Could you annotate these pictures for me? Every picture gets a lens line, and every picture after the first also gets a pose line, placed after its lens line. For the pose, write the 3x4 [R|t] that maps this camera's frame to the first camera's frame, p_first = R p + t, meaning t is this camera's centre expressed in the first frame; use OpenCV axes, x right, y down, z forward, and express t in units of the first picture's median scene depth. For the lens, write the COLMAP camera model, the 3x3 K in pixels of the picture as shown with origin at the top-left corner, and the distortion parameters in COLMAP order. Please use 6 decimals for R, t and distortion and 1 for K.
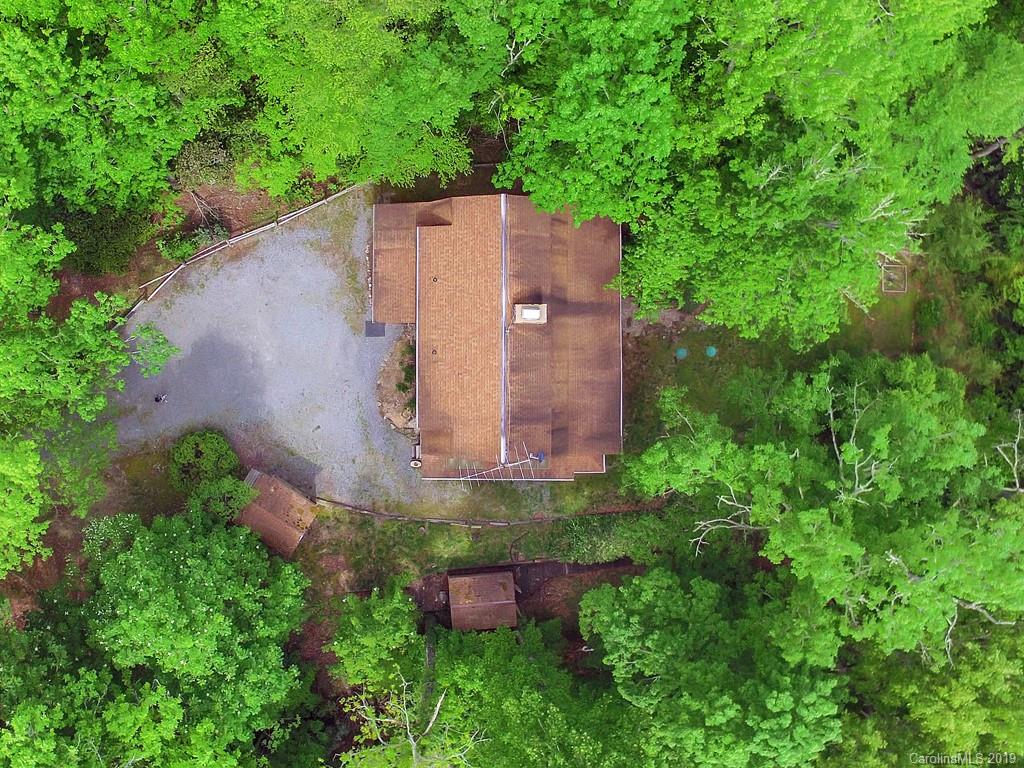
lens RADIAL K [[865.9, 0, 512.0], [0, 865.9, 384.0], [0, 0, 1]] dist [-0.078570, 0.006758]
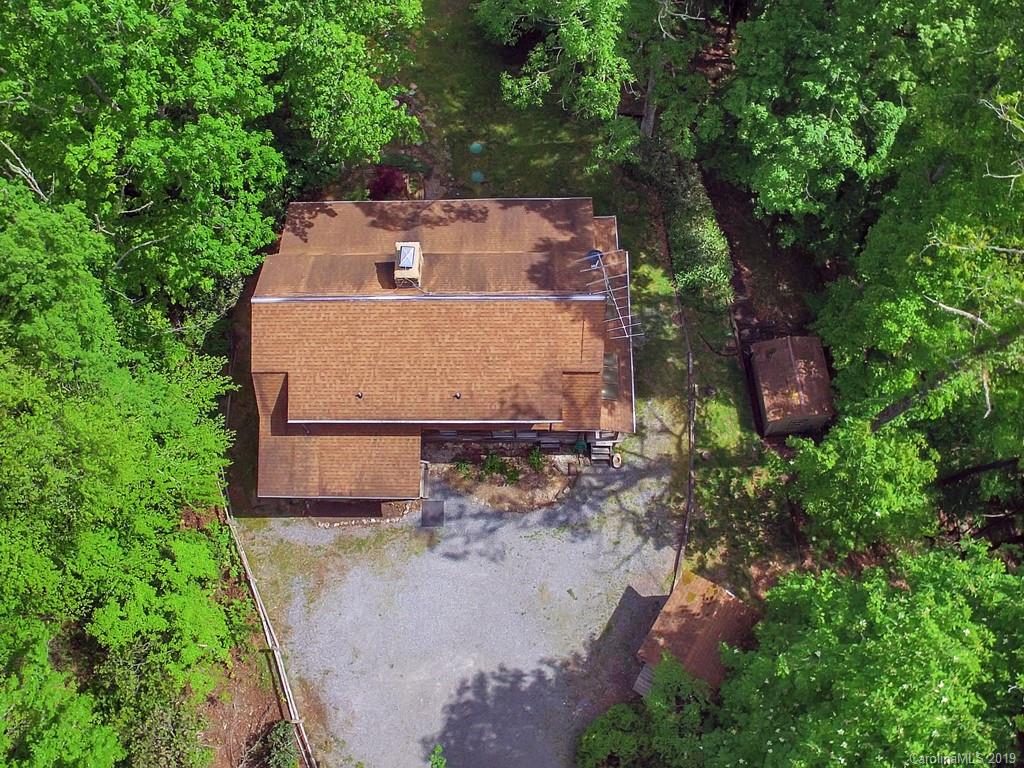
lens RADIAL K [[865.9, 0, 512.0], [0, 865.9, 384.0], [0, 0, 1]] dist [-0.078570, 0.006758]
pose [[-0.006487, -0.938677, 0.344736, -0.334185], [0.998757, -0.023123, -0.044166, 0.041344], [0.049429, 0.344020, 0.937660, 0.310851]]
